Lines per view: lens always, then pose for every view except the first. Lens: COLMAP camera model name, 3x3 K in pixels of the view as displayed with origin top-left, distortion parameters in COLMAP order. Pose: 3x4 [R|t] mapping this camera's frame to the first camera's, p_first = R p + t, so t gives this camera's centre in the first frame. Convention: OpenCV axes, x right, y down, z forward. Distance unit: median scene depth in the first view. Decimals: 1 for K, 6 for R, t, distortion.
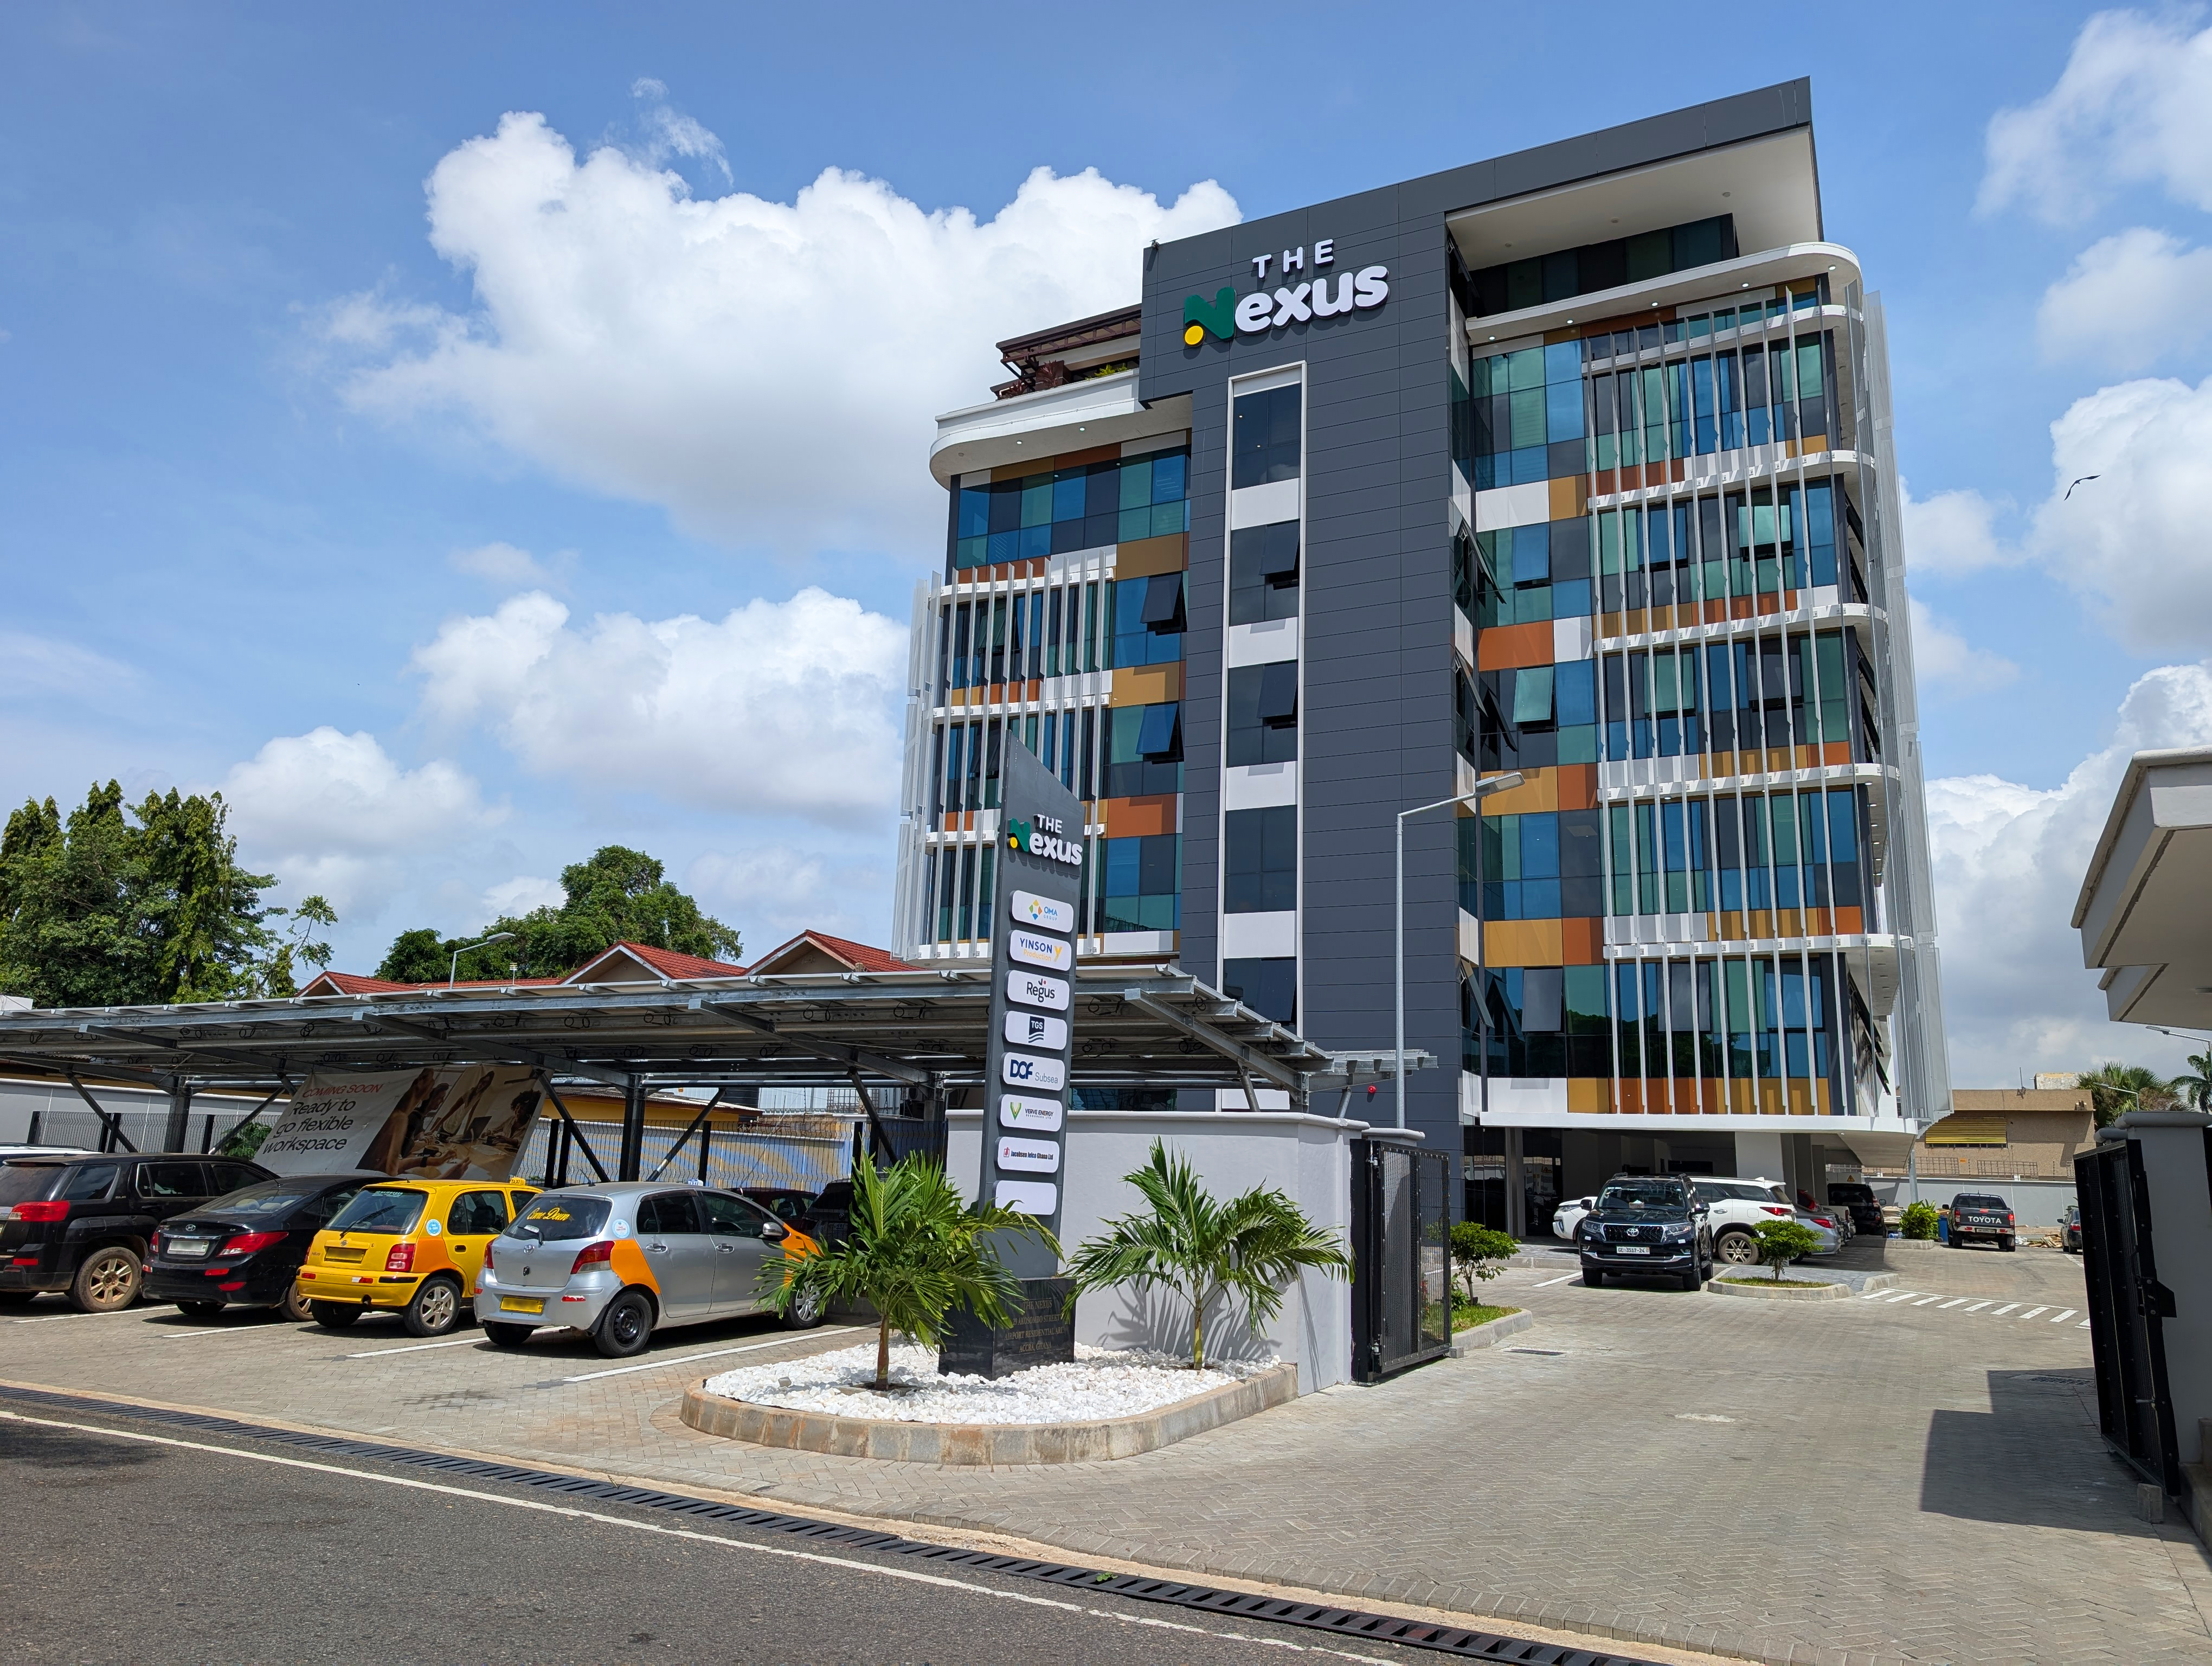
lens RADIAL K [[1510.4, 0, 1106.0], [0, 1510.4, 833.0], [0, 0, 1]] dist [0.005703, -0.084913]
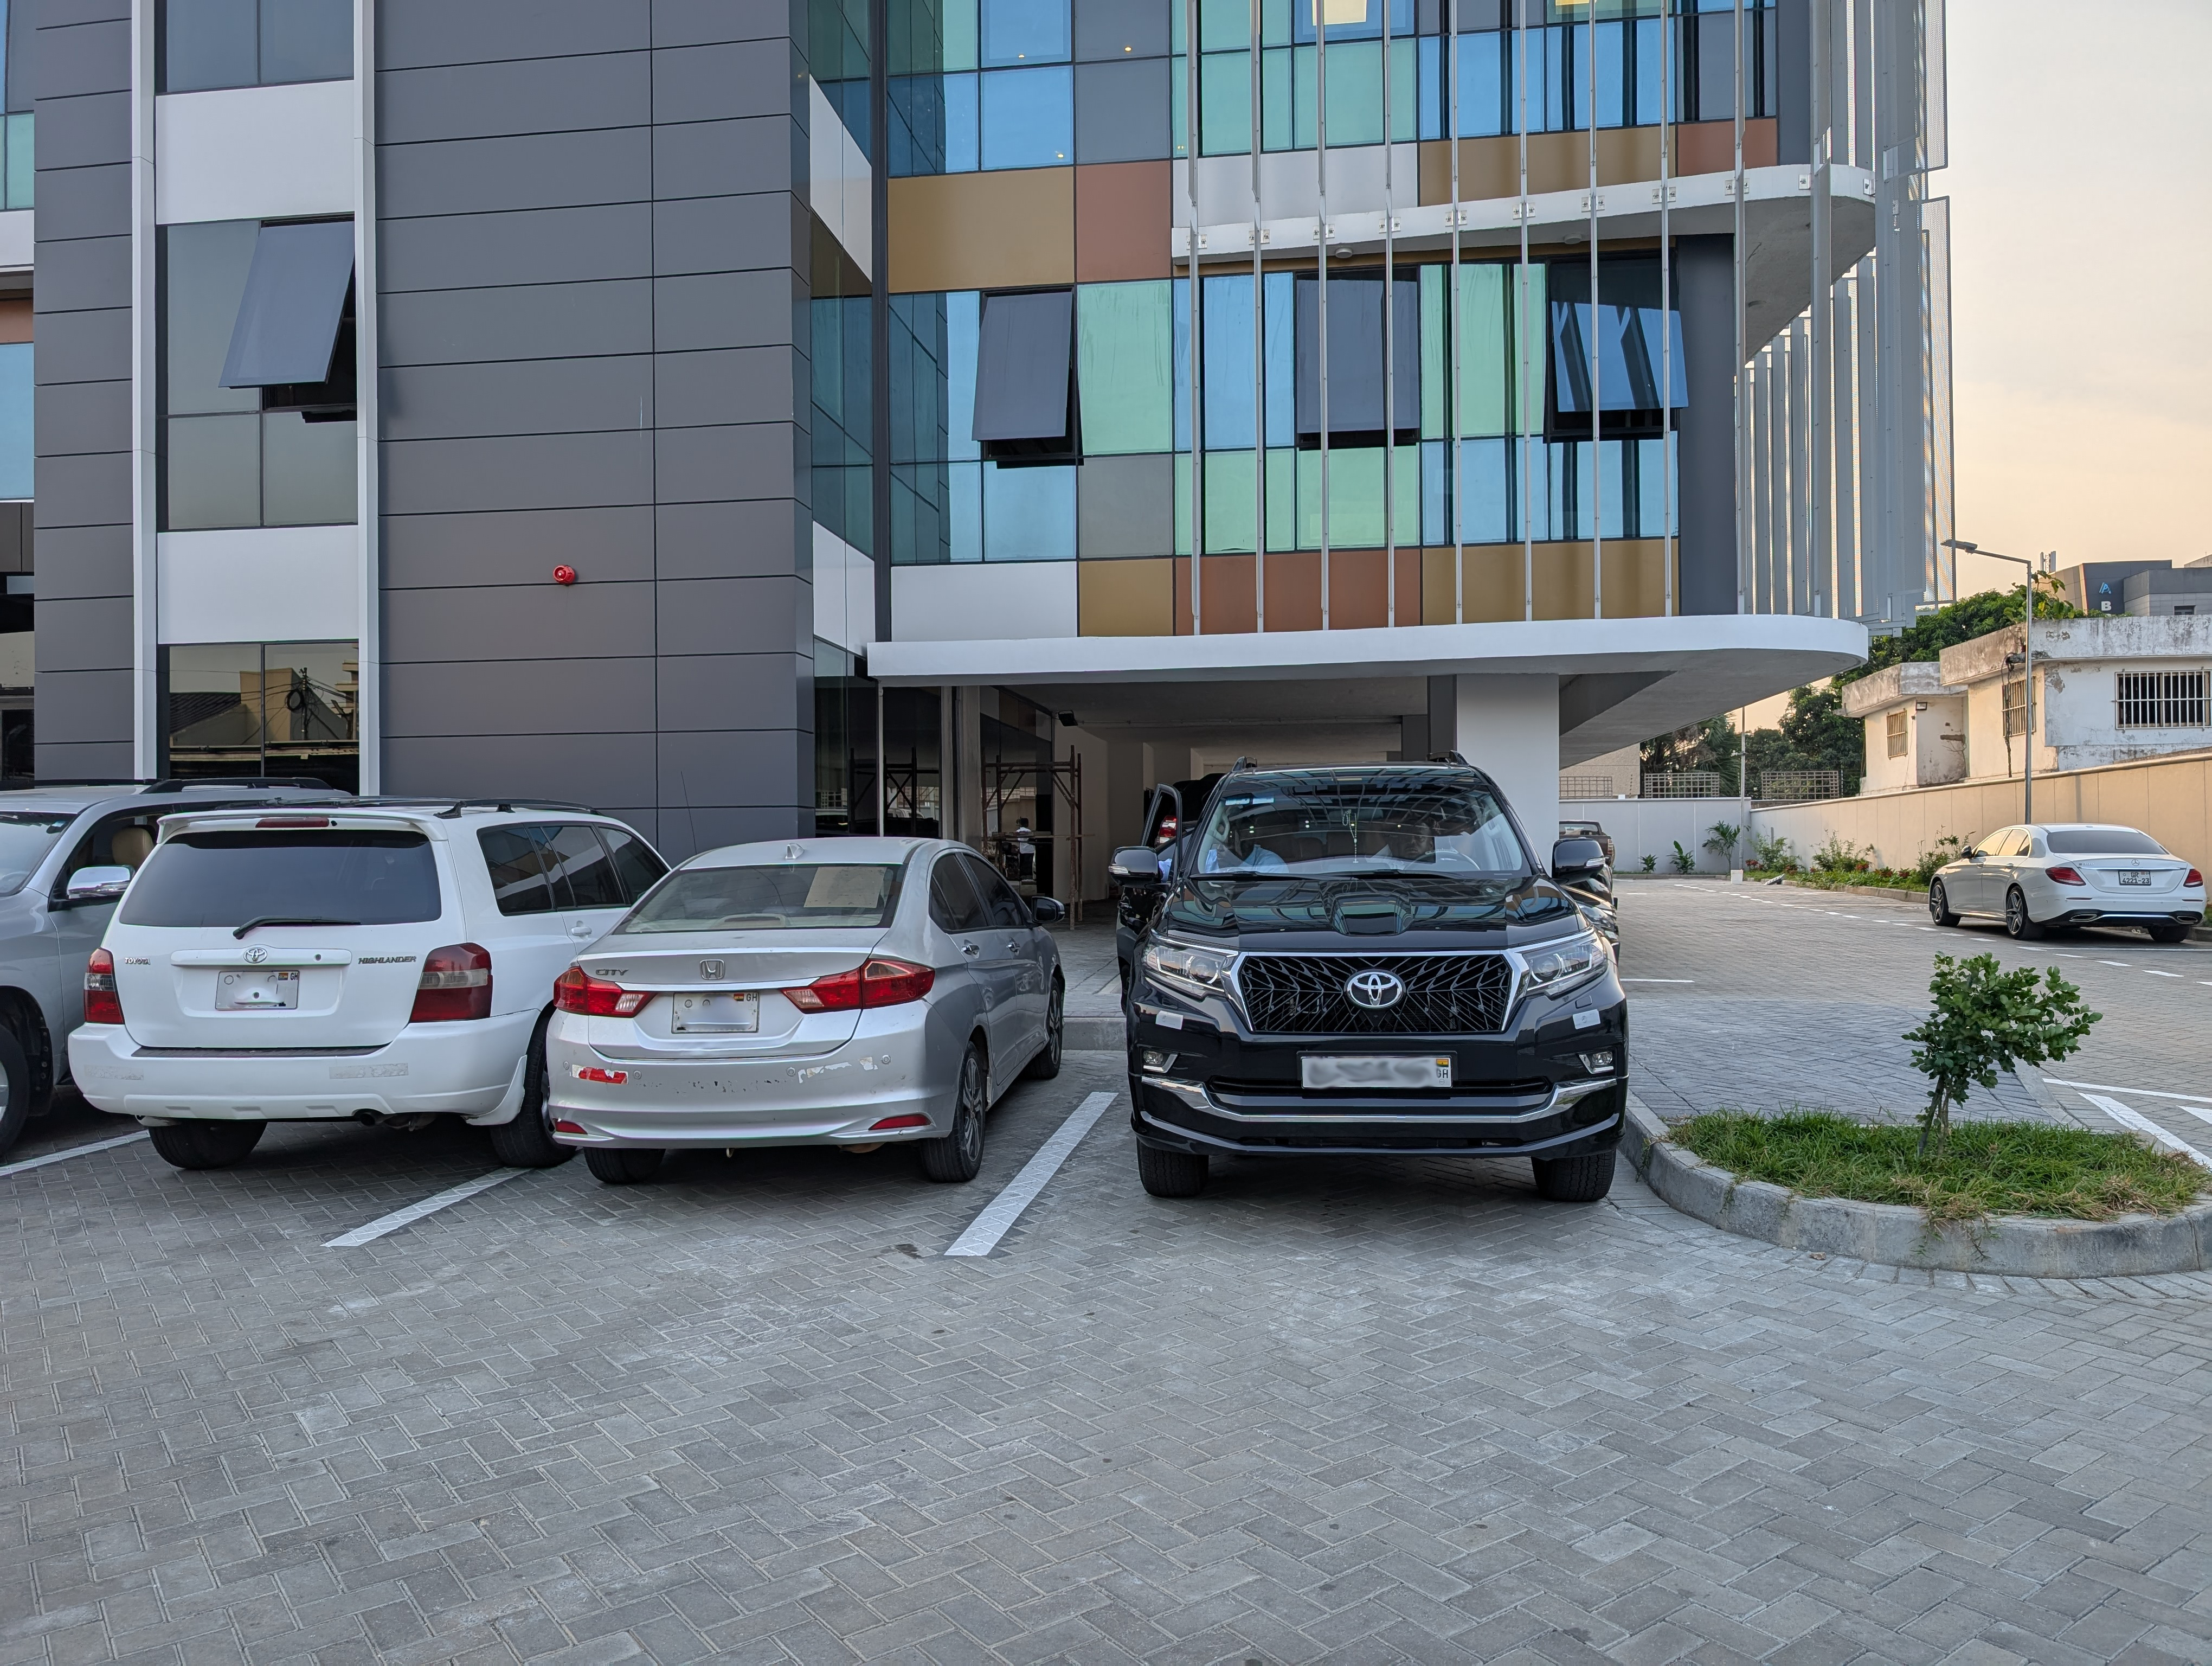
lens RADIAL K [[1541.5, 0, 1106.0], [0, 1541.5, 833.0], [0, 0, 1]] dist [0.035437, -0.037207]
pose [[0.949067, -0.043878, 0.312004, 0.181688], [-0.027743, 0.974771, 0.221477, 0.144660], [-0.313850, -0.218853, 0.923906, 0.599781]]
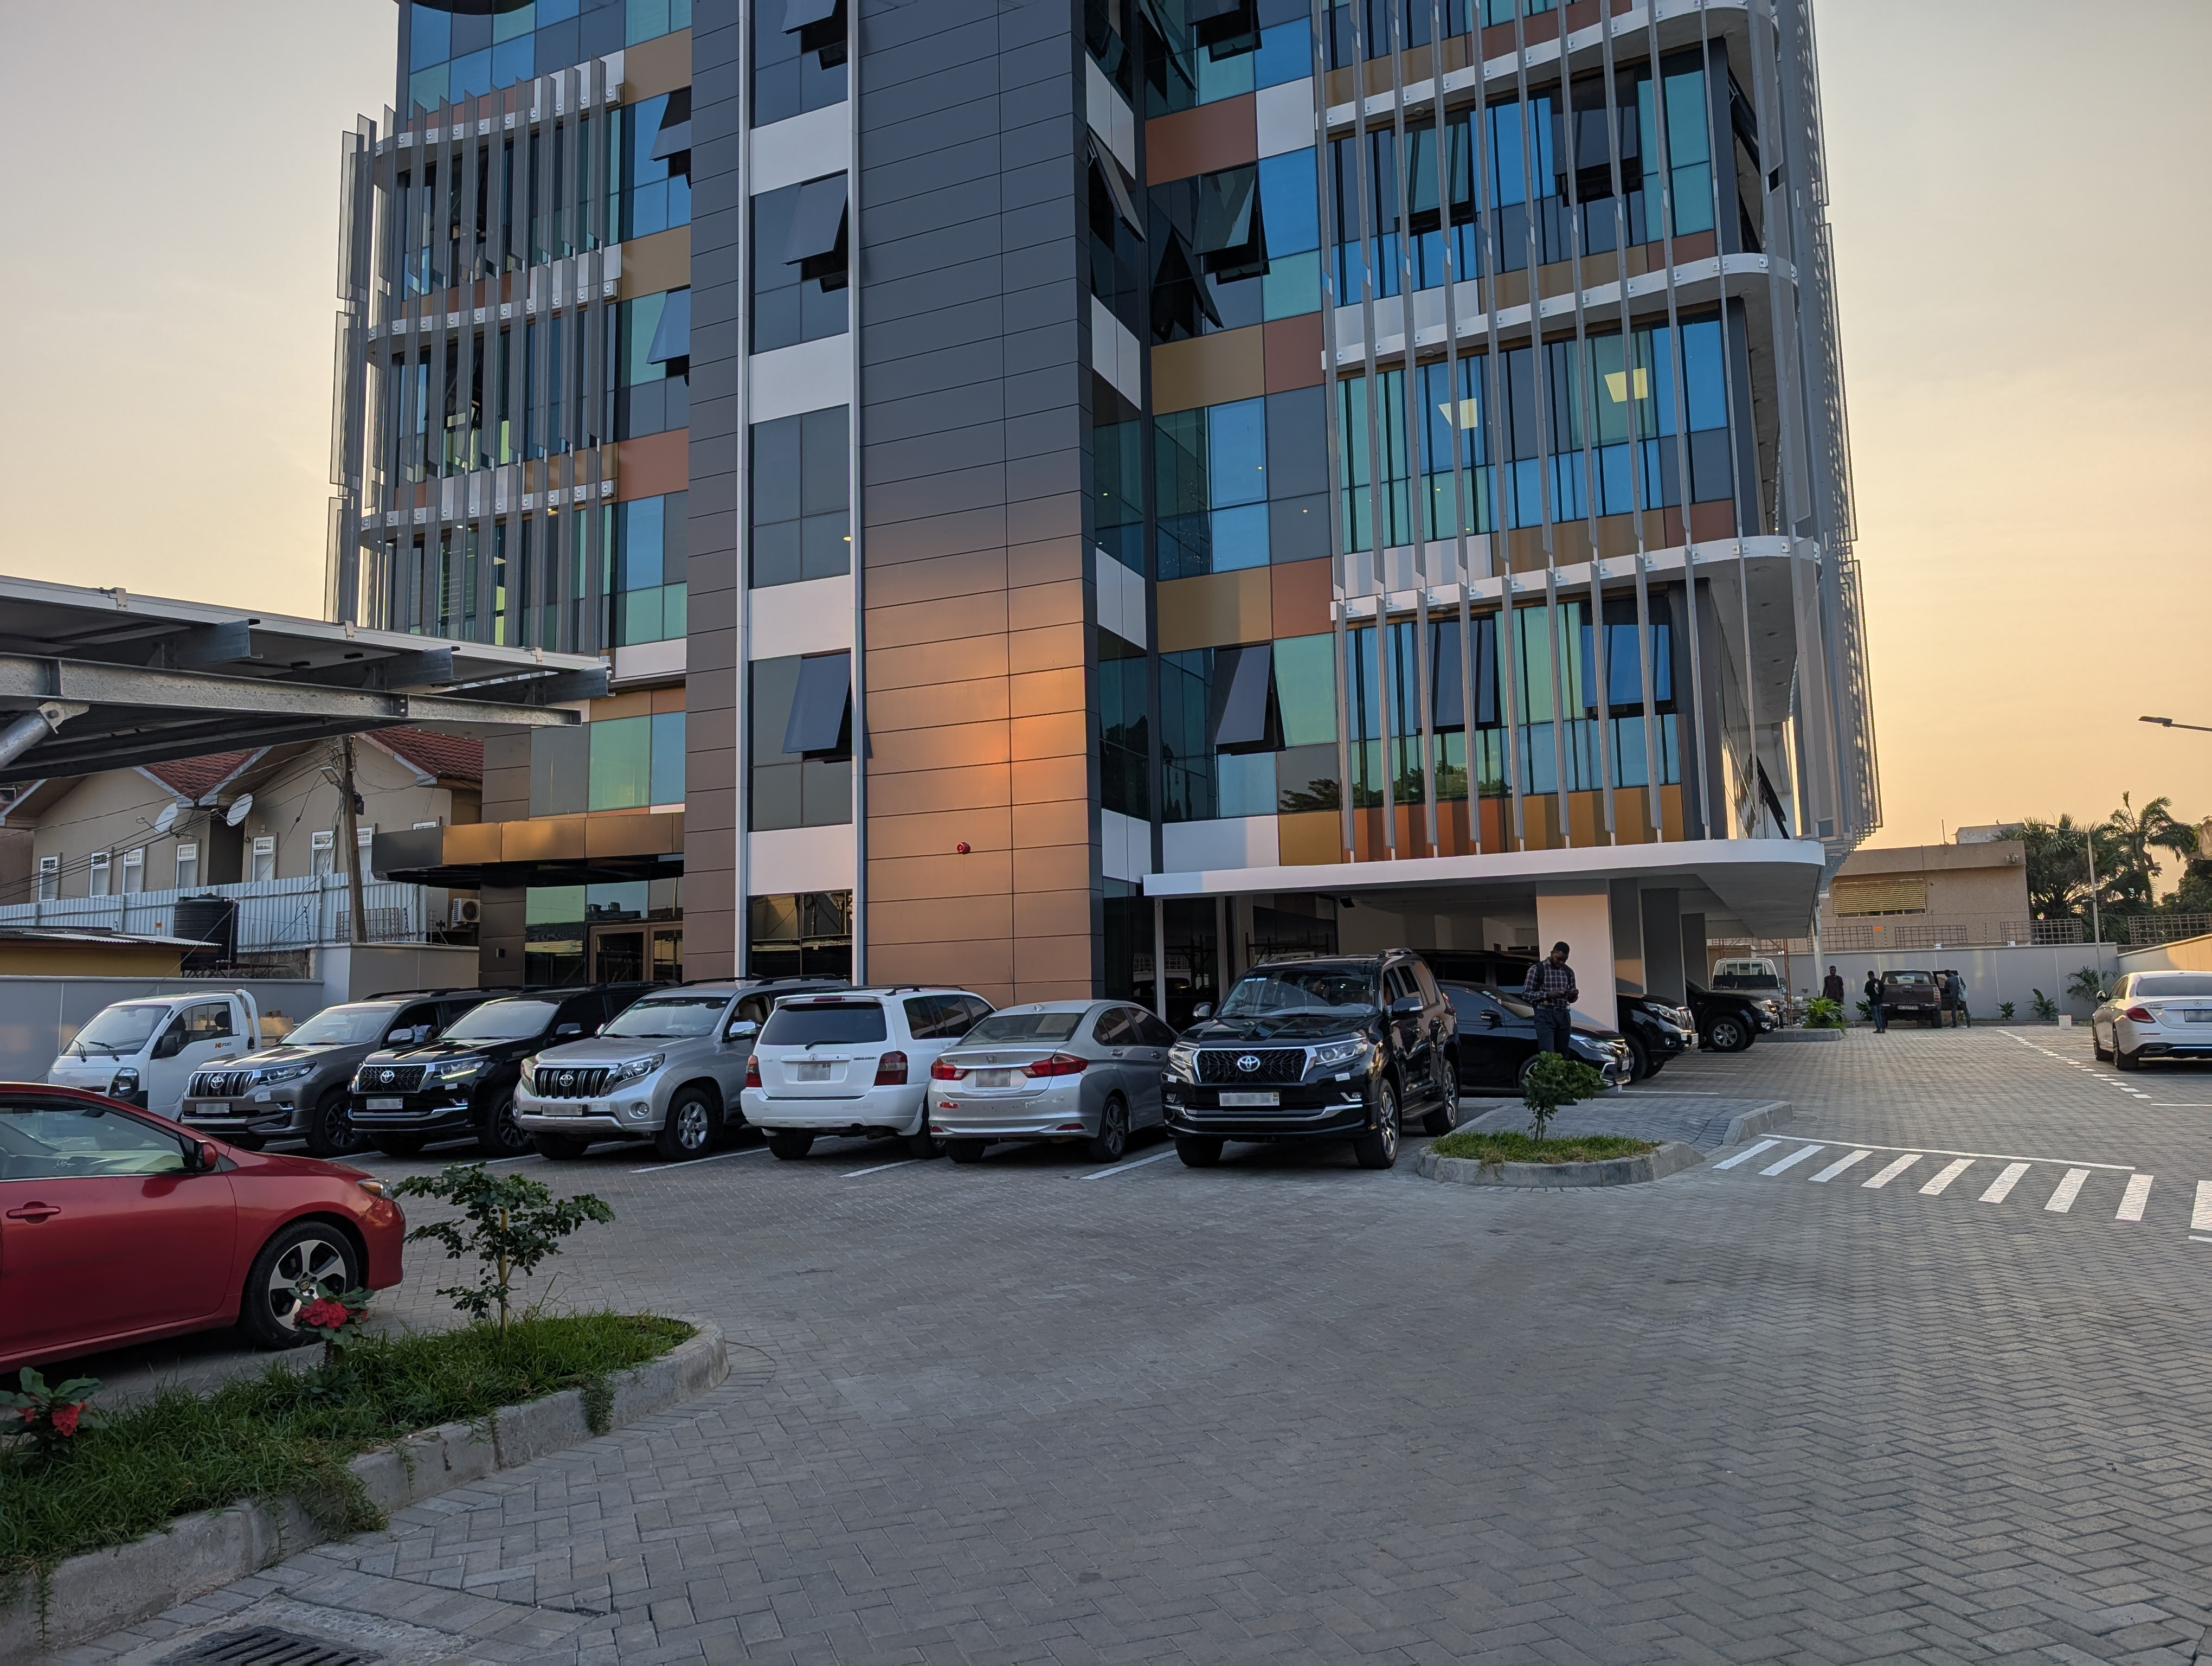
lens RADIAL K [[1495.5, 0, 1119.7], [0, 1495.5, 833.3], [0, 0, 1]] dist [0.069781, -0.086156]
pose [[0.996961, -0.055873, 0.054289, 0.208668], [0.049204, 0.991882, 0.117255, 0.095415], [-0.060399, -0.114227, 0.991617, 0.383473]]
